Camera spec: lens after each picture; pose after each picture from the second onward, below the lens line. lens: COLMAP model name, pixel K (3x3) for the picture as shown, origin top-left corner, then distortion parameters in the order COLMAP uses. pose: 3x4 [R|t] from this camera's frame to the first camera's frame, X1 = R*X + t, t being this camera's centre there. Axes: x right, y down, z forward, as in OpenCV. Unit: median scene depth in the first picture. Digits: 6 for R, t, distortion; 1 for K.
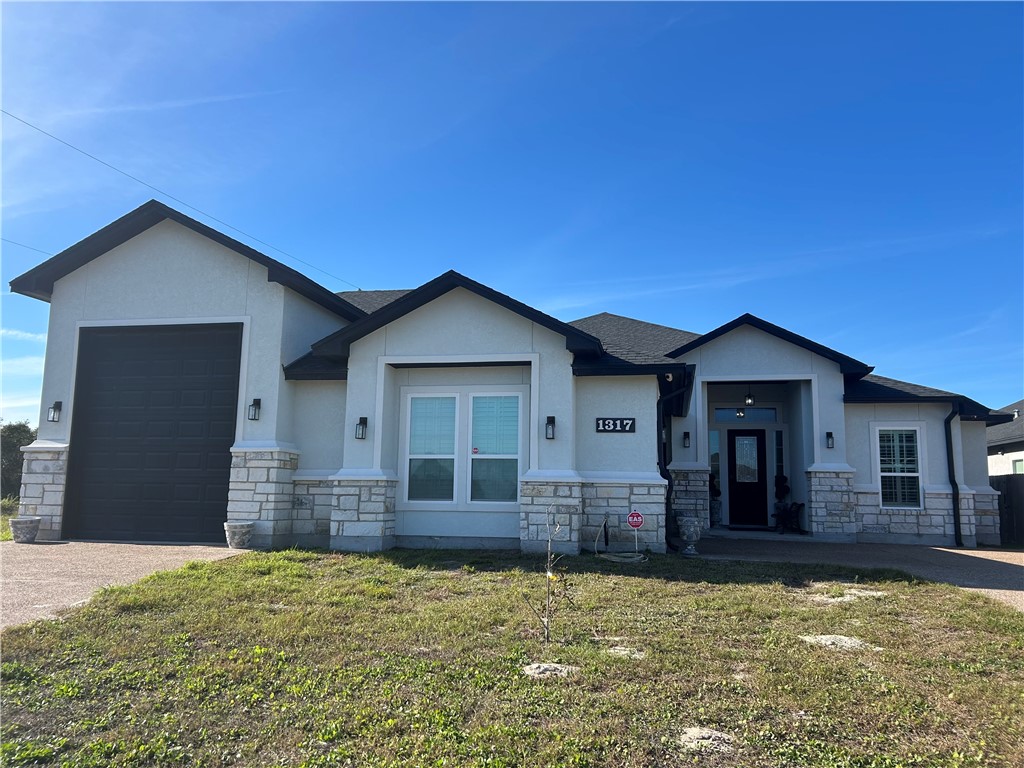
lens RADIAL K [[763.9, 0, 516.3], [0, 763.9, 383.5], [0, 0, 1]] dist [0.061665, -0.048978]
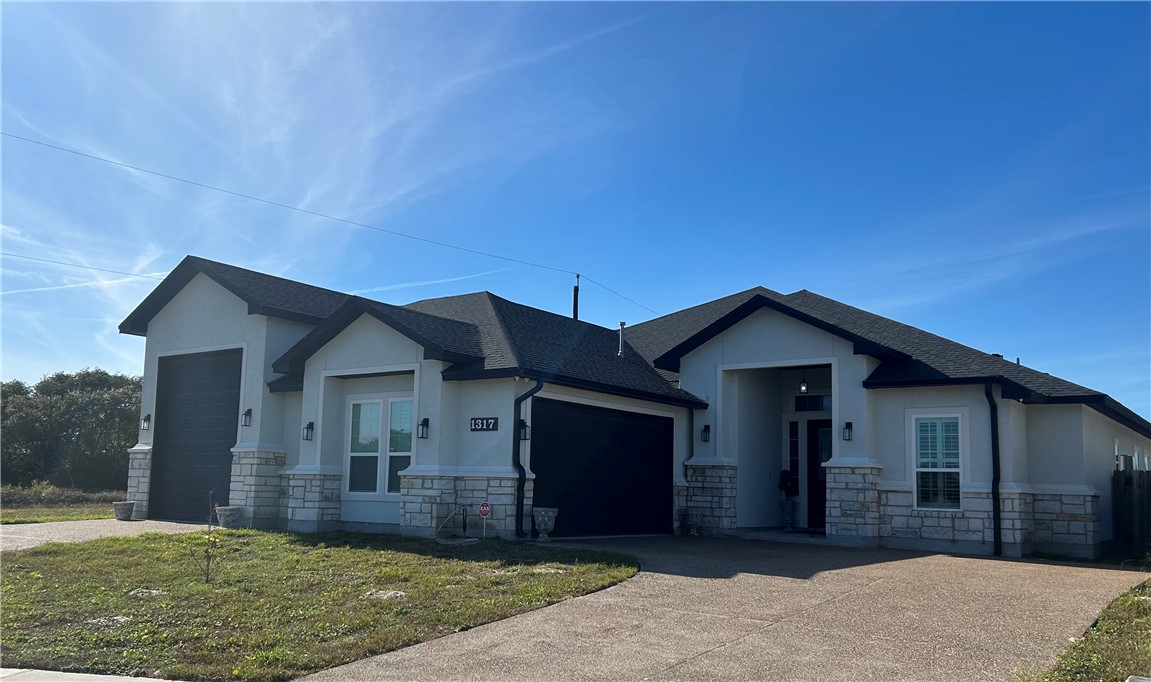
lens RADIAL K [[979.6, 0, 558.5], [0, 979.6, 370.7], [0, 0, 1]] dist [0.062835, -0.022421]
pose [[0.900598, -0.044105, -0.432409, 0.769592], [0.049420, 0.998778, 0.001057, -0.017837], [0.431833, -0.022322, 0.901677, -0.209512]]
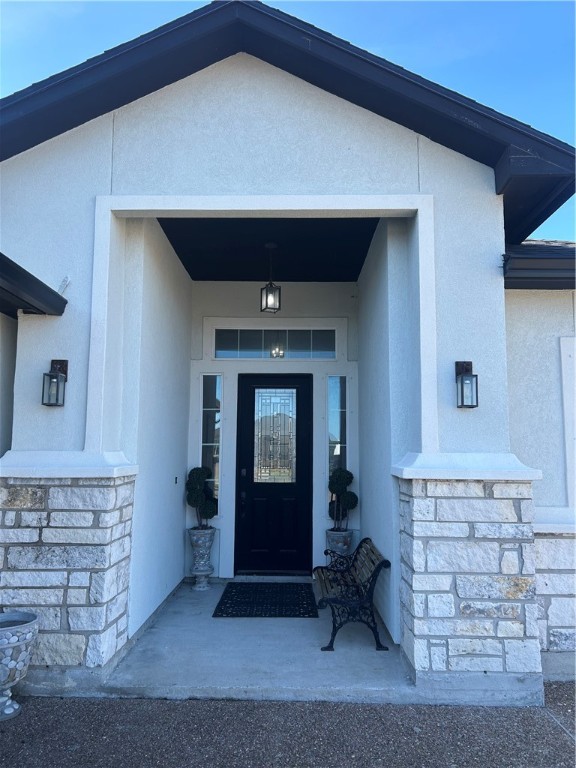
lens RADIAL K [[572.9, 0, 269.1], [0, 572.9, 381.1], [0, 0, 1]] dist [0.061665, -0.048978]
pose [[0.986372, 0.010546, 0.164193, 0.359245], [-0.013872, 0.999721, 0.019122, 0.087465], [-0.163946, -0.021139, 0.986243, 0.980545]]
